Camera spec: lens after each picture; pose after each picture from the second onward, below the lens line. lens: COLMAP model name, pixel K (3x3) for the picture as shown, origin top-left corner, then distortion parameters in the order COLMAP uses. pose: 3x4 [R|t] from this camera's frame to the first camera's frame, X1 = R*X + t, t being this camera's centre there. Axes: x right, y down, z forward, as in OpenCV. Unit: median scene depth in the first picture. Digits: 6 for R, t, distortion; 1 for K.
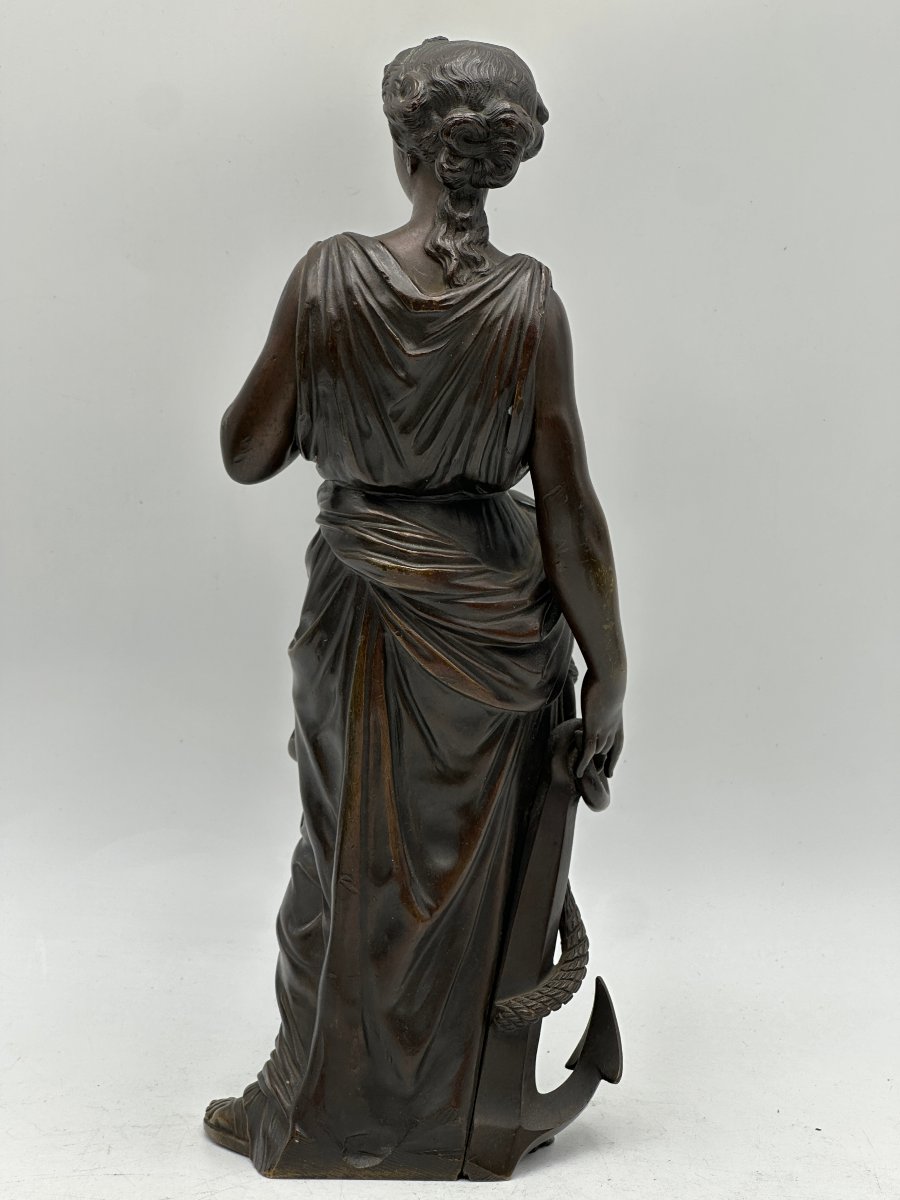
lens RADIAL K [[2681.3, 0, 450.0], [0, 2681.3, 600.0], [0, 0, 1]] dist [-0.016936, 4.948472]
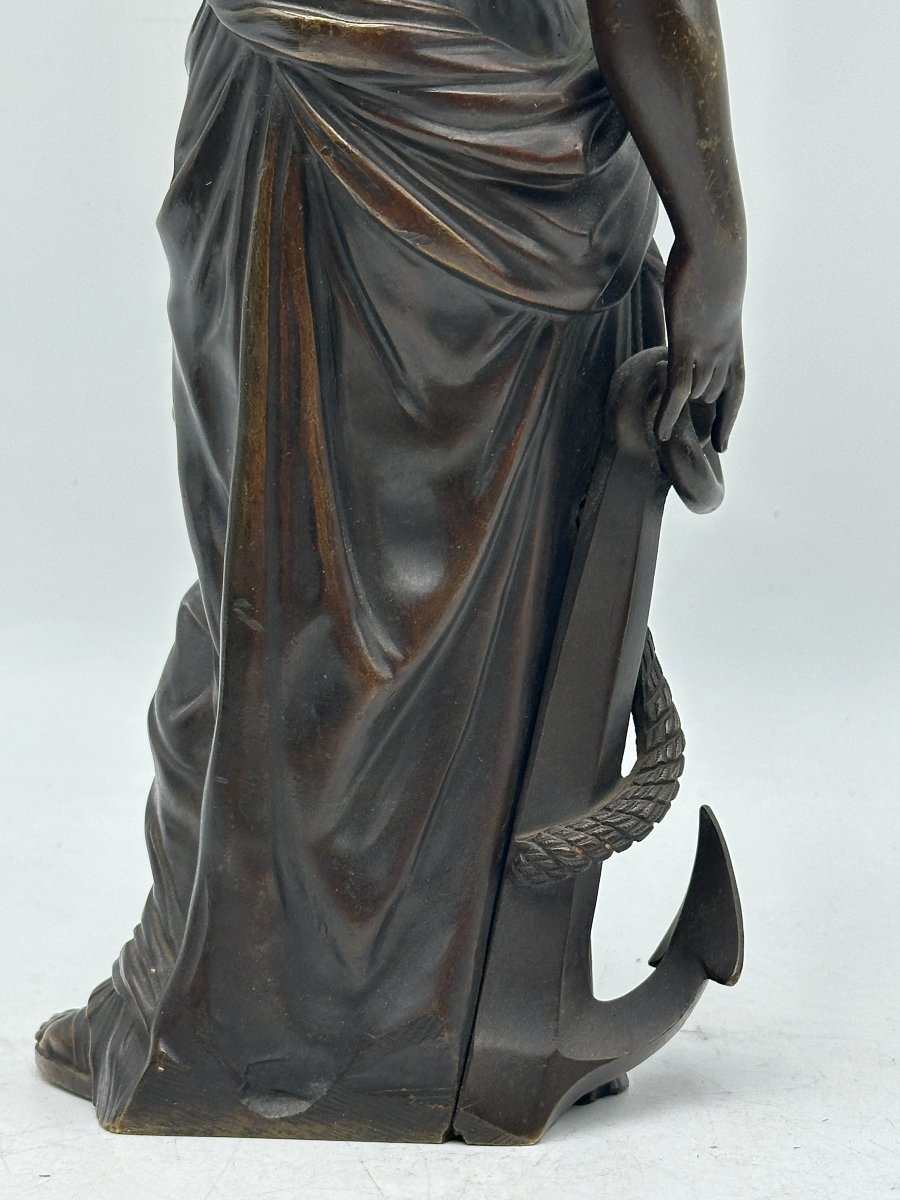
lens RADIAL K [[2763.6, 0, 450.0], [0, 2763.6, 600.0], [0, 0, 1]] dist [0.087915, 0.956603]
pose [[0.996073, 0.000031, -0.088532, 0.055478], [-0.003131, 0.999387, -0.034879, 0.121473], [0.088476, 0.035019, 0.995463, 0.419714]]
